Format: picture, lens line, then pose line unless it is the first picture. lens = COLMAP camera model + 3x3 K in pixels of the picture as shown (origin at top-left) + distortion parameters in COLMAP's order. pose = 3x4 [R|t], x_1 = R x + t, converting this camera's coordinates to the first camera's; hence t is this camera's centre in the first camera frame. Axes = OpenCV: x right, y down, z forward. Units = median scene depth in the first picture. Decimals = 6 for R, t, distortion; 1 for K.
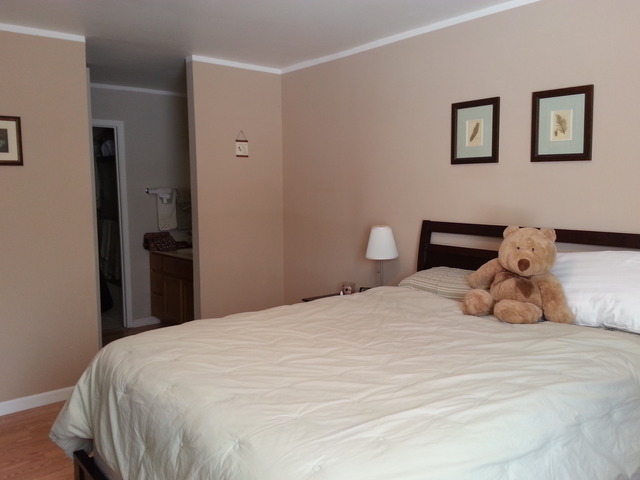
lens RADIAL K [[523.3, 0, 320.0], [0, 523.3, 240.0], [0, 0, 1]] dist [0.108322, -0.180248]
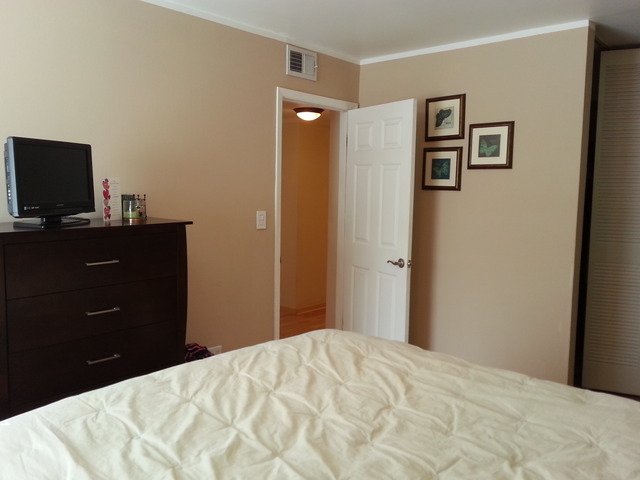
lens RADIAL K [[523.3, 0, 320.0], [0, 523.3, 240.0], [0, 0, 1]] dist [0.108322, -0.180248]
pose [[0.172106, 0.112209, -0.978667, 0.403843], [-0.121024, 0.988373, 0.092039, -0.055093], [0.977616, 0.102602, 0.183685, 0.479060]]
